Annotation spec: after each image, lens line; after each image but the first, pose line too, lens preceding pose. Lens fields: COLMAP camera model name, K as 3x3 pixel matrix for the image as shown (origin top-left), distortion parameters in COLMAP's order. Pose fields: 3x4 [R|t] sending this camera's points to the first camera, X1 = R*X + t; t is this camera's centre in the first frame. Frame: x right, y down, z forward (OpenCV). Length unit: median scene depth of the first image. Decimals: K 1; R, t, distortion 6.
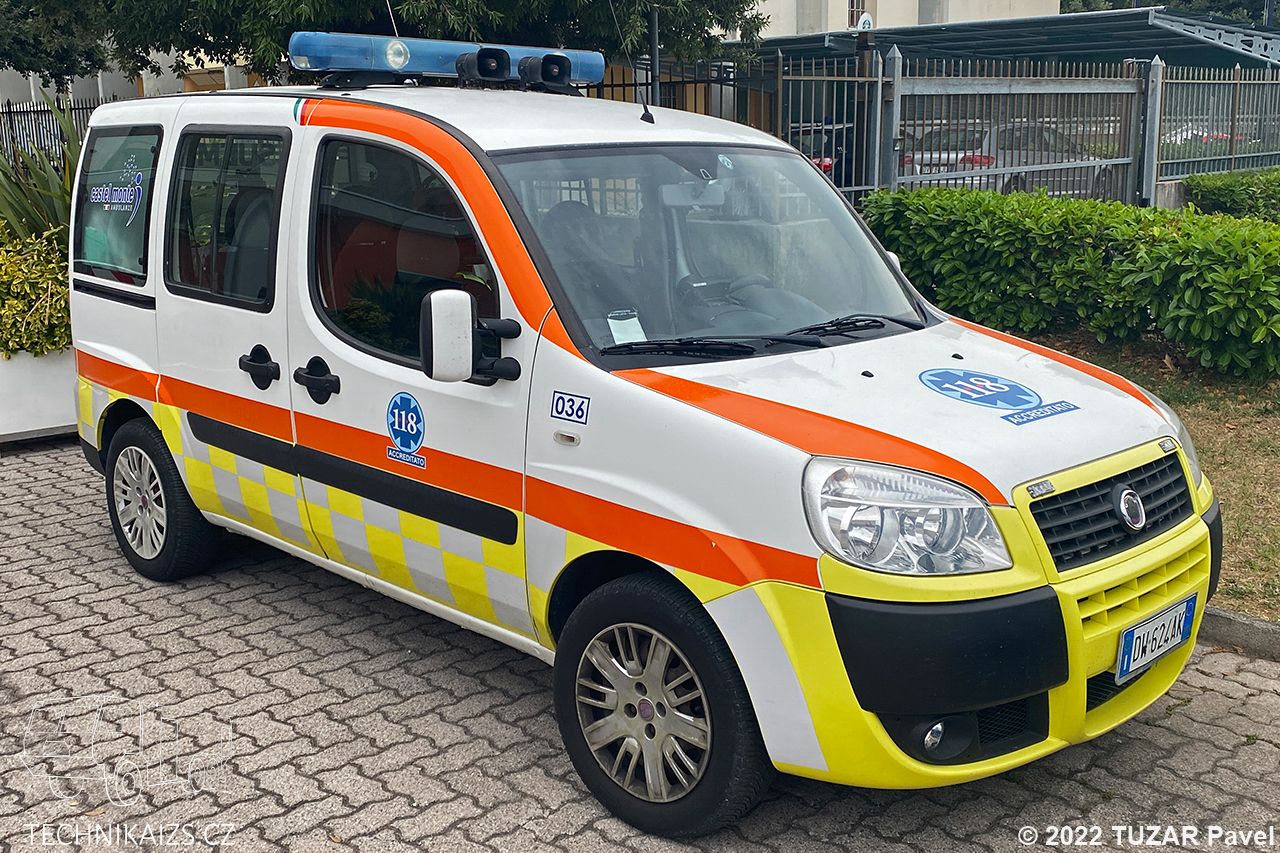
lens RADIAL K [[1330.5, 0, 640.0], [0, 1330.5, 426.5], [0, 0, 1]] dist [0.164410, -0.271748]
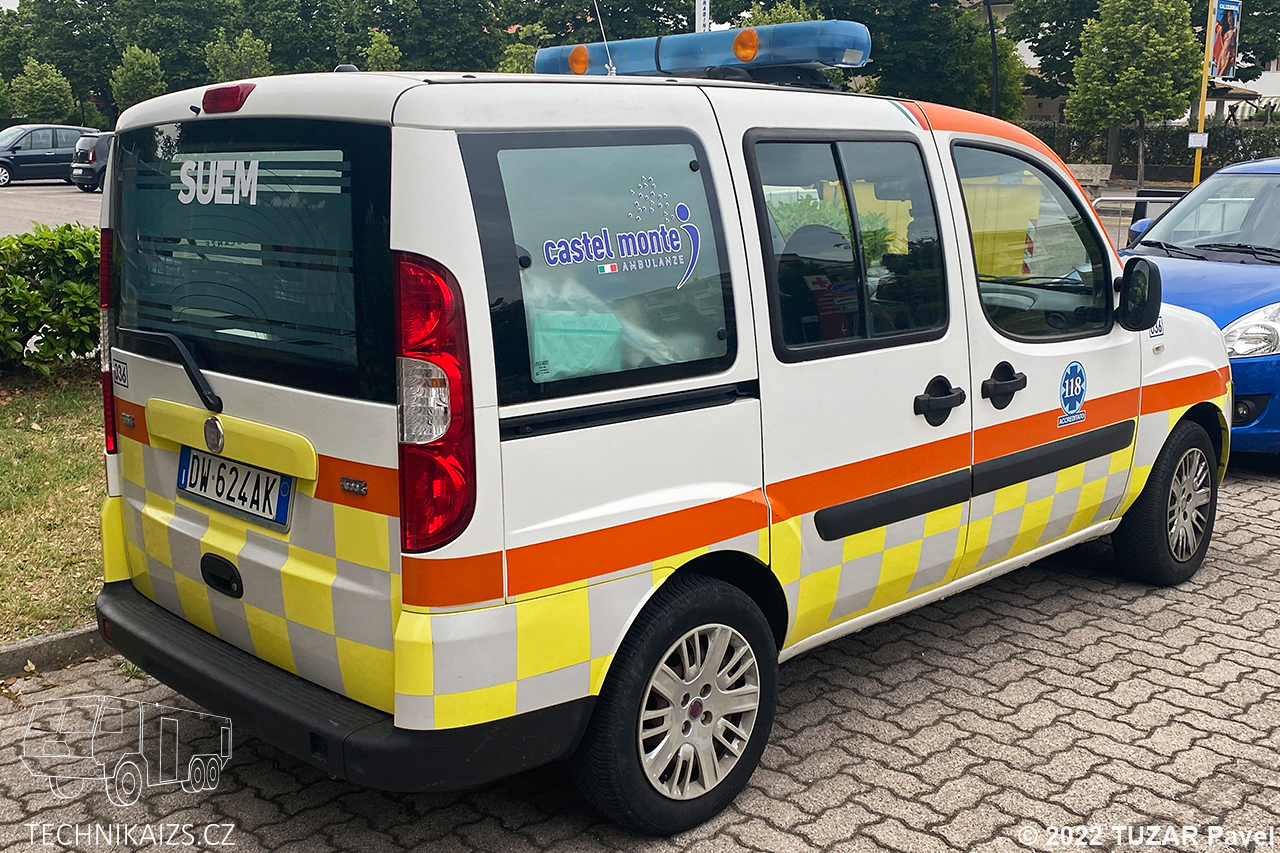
lens RADIAL K [[1288.7, 0, 639.4], [0, 1288.7, 442.3], [0, 0, 1]] dist [0.205792, -0.474568]
pose [[0.008280, -0.209274, 0.977822, -1.288402], [0.223222, 0.953567, 0.202193, -0.269108], [-0.974732, 0.216597, 0.054610, 1.311276]]
